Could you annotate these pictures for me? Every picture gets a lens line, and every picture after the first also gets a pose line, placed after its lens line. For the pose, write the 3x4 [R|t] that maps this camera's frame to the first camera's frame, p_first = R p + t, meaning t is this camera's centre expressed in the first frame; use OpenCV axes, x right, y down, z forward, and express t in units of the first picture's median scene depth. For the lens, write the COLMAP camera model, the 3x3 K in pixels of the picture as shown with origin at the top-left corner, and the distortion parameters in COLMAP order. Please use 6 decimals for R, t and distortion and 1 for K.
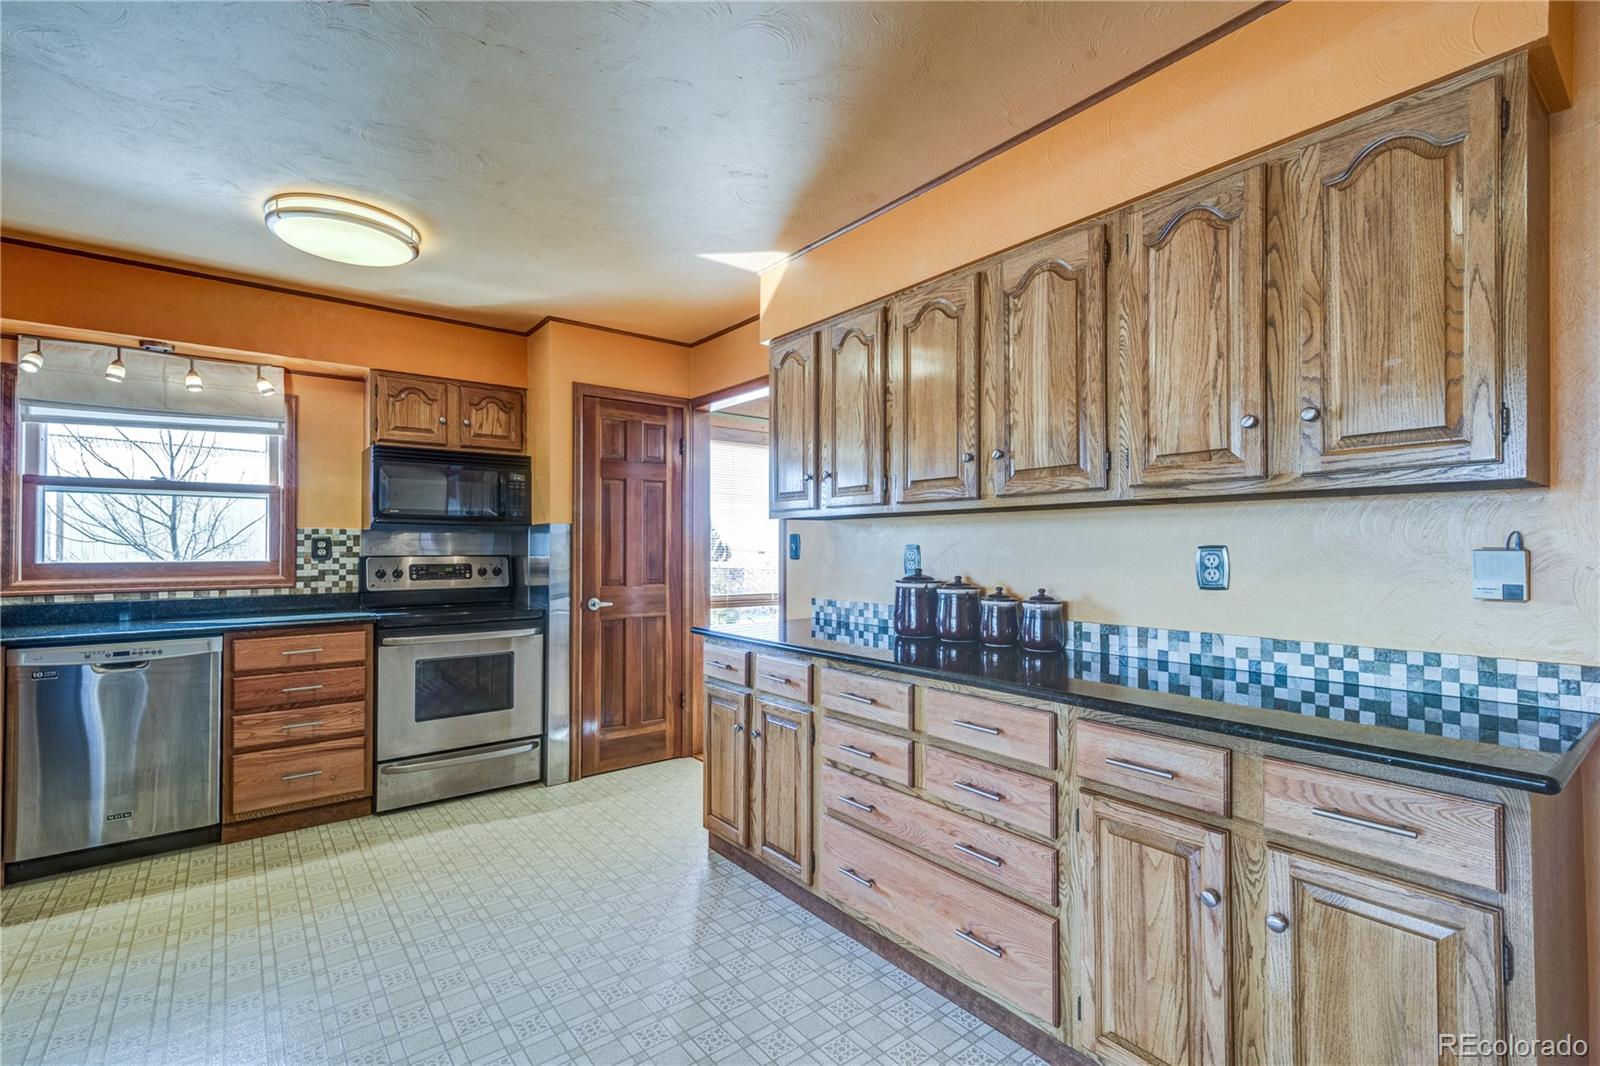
lens RADIAL K [[726.8, 0, 798.8], [0, 726.8, 533.1], [0, 0, 1]] dist [0.015211, 0.000370]
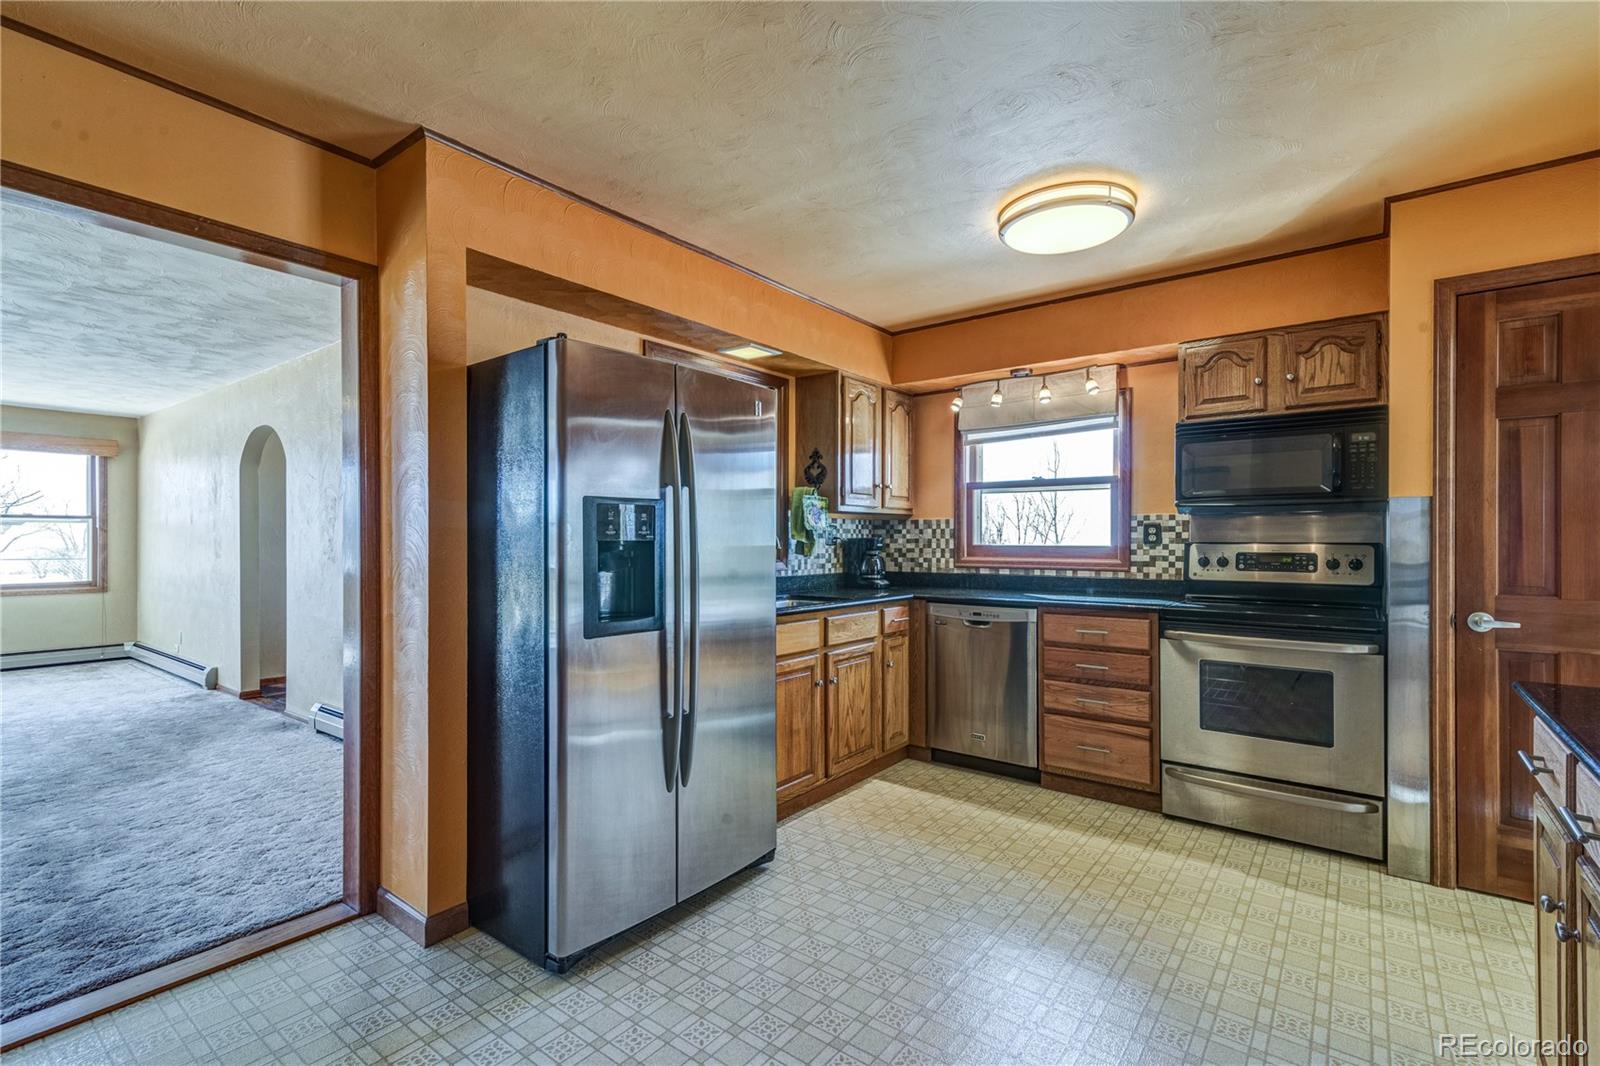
lens RADIAL K [[726.8, 0, 805.2], [0, 726.8, 530.4], [0, 0, 1]] dist [0.015211, 0.000370]
pose [[0.247009, -0.007909, -0.968981, 0.216287], [0.019035, 0.999813, -0.003308, 0.010689], [0.968826, -0.017628, 0.247113, 0.312795]]
